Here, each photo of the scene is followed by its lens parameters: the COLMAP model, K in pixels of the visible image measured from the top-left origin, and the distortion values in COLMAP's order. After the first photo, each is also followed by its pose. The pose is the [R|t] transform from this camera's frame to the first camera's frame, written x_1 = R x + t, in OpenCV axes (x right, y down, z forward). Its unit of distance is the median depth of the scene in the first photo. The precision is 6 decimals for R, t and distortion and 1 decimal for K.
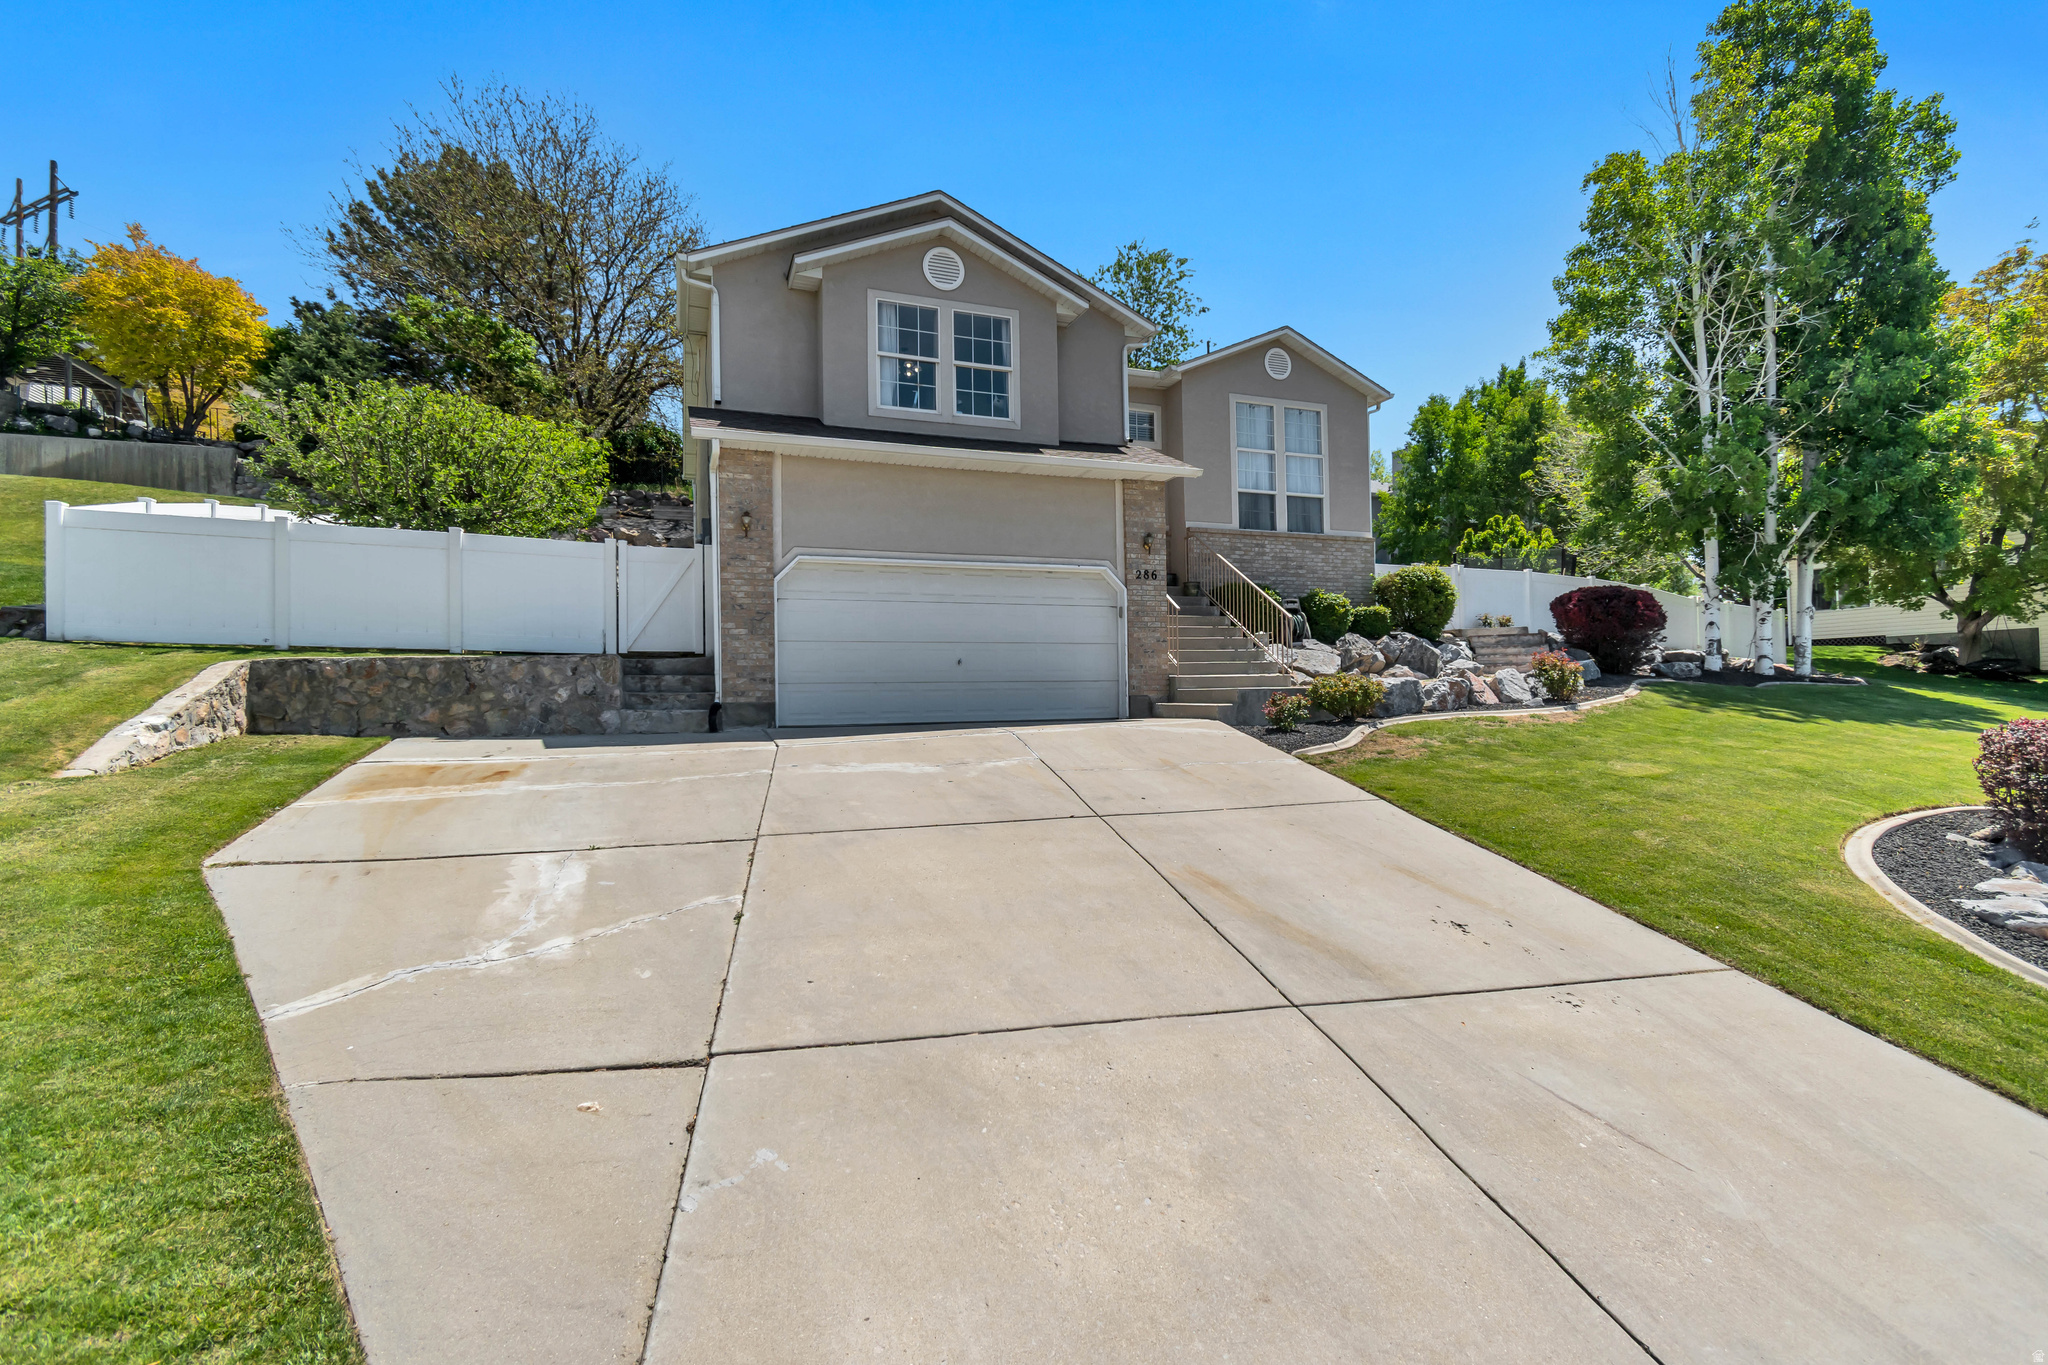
lens RADIAL K [[906.7, 0, 1024.0], [0, 906.7, 682.5], [0, 0, 1]] dist [0.002204, 0.000096]
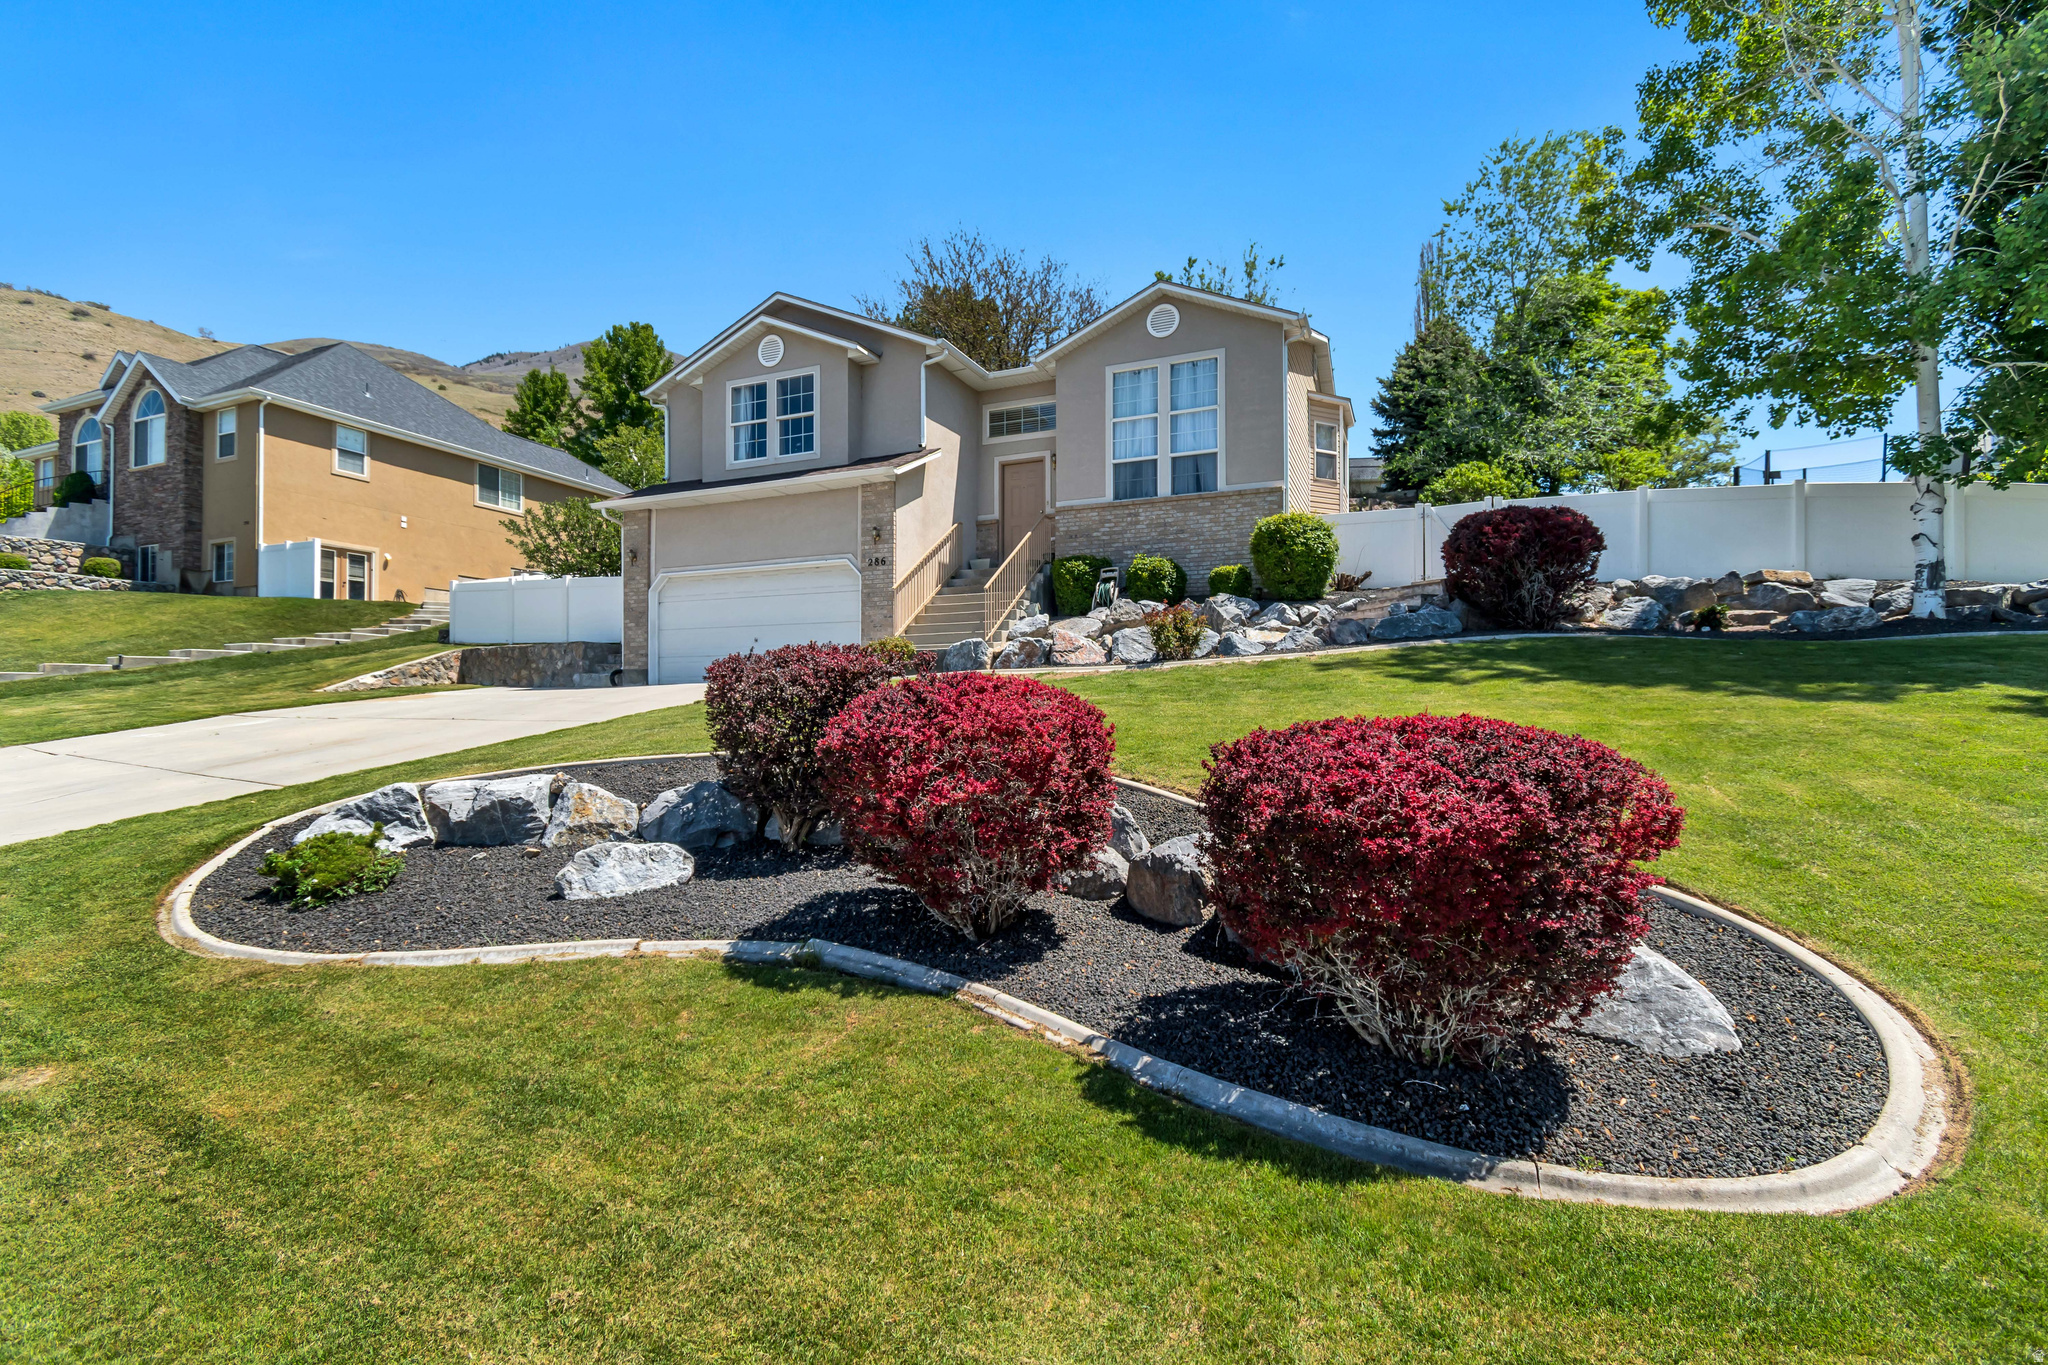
lens RADIAL K [[922.3, 0, 1024.0], [0, 922.3, 682.5], [0, 0, 1]] dist [0.023247, 0.000057]
pose [[0.716519, -0.005900, -0.697543, 0.877030], [-0.003092, 0.999928, -0.011634, 0.041482], [0.697561, 0.010493, 0.716449, 0.212007]]
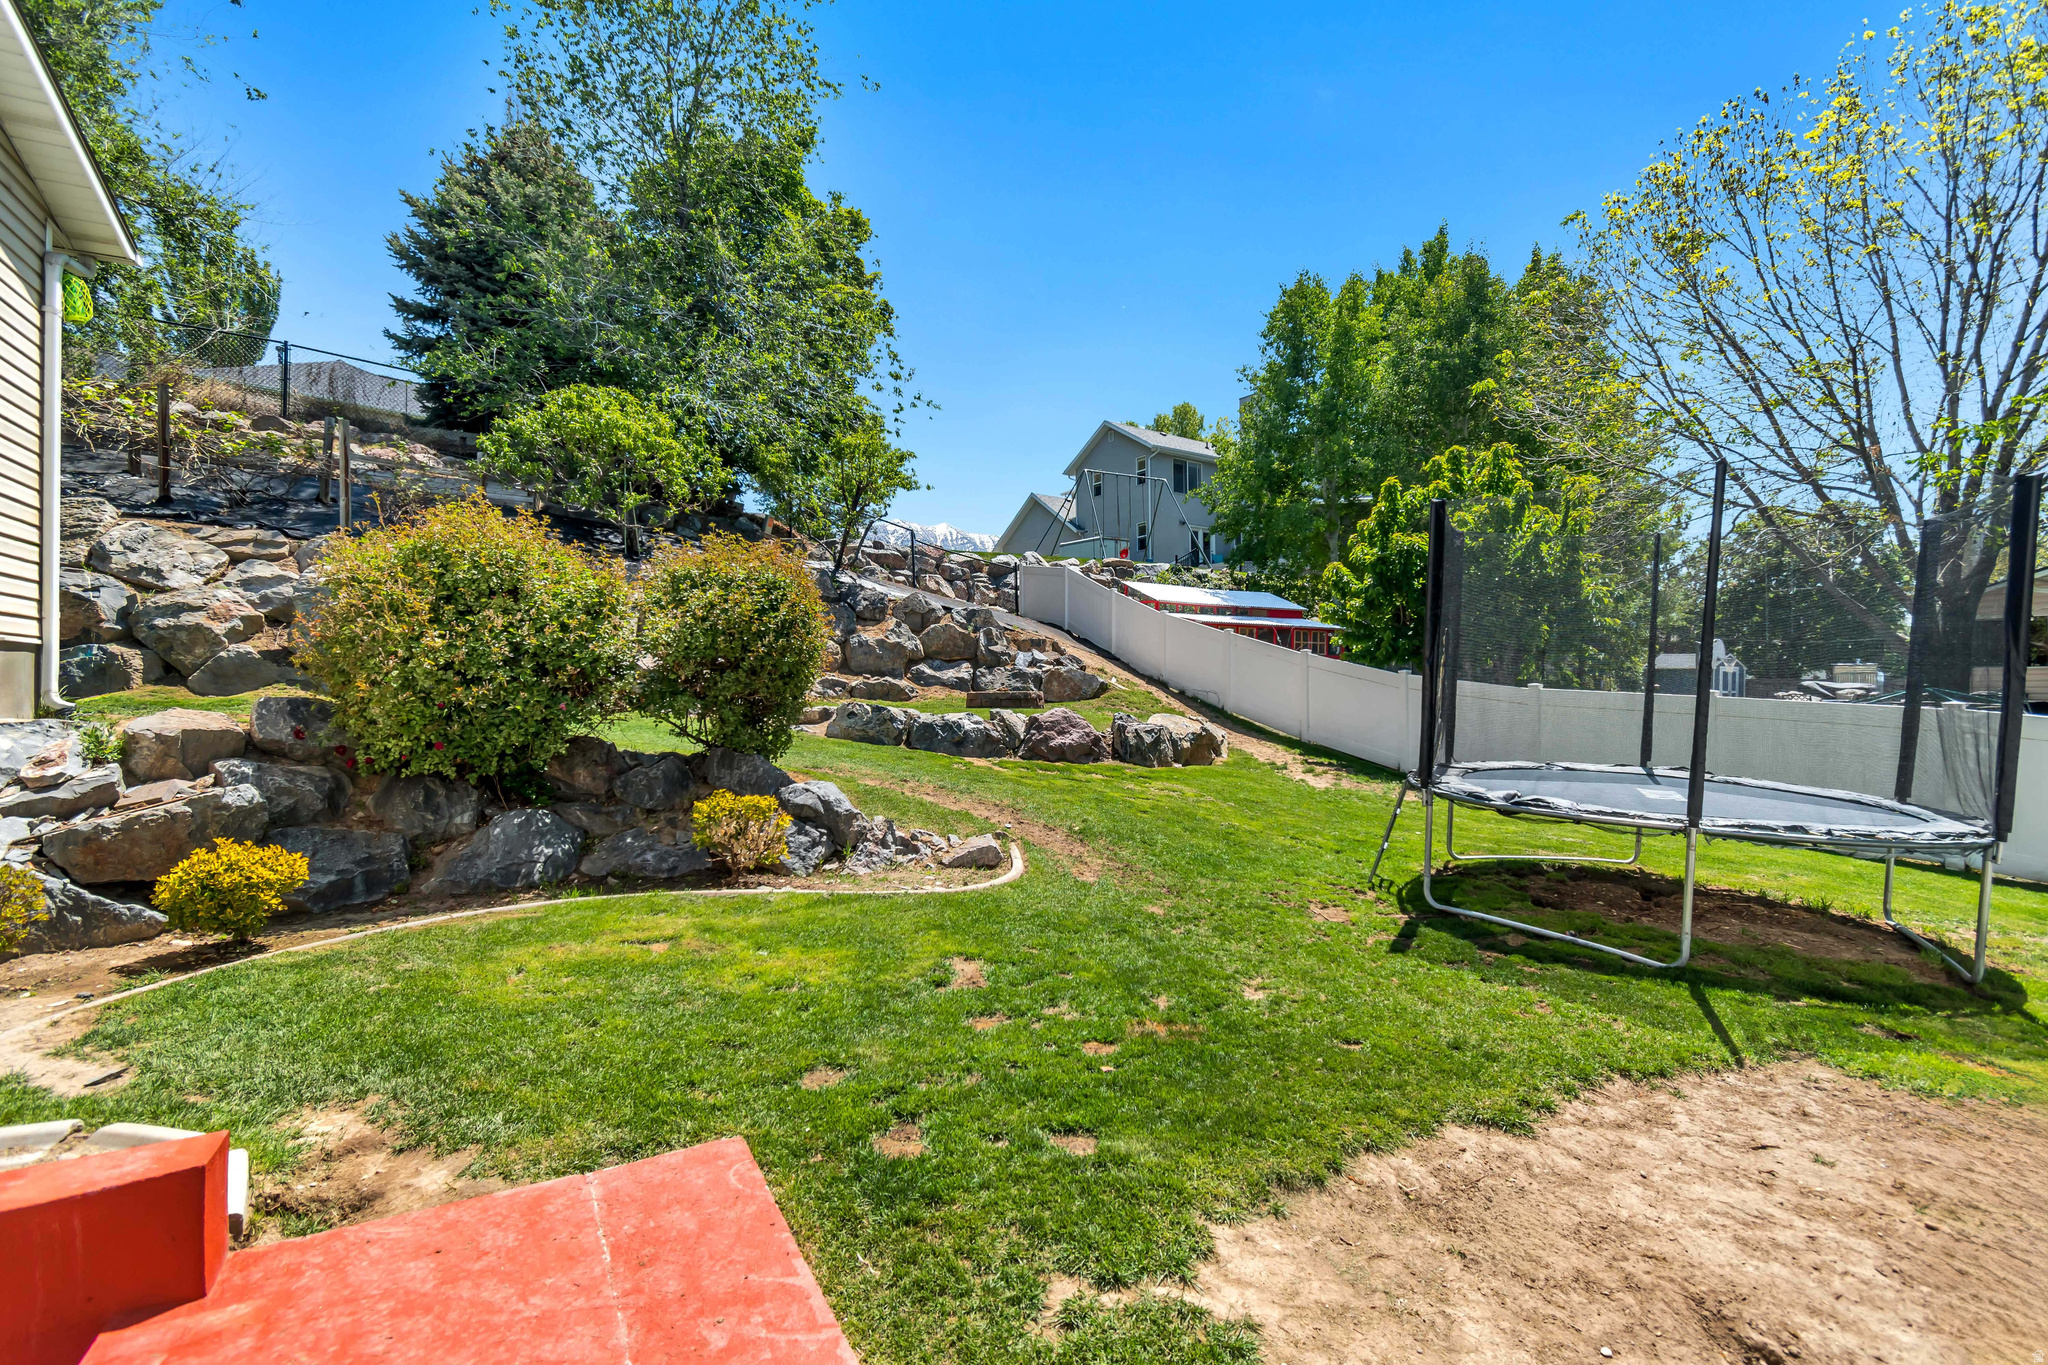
lens RADIAL K [[906.7, 0, 1024.0], [0, 906.7, 682.5], [0, 0, 1]] dist [0.002204, 0.000096]
pose [[0.989502, 0.008658, 0.144262, 0.518676], [-0.009258, 0.999951, 0.003489, -0.146086], [-0.144225, -0.004788, 0.989533, 1.204330]]
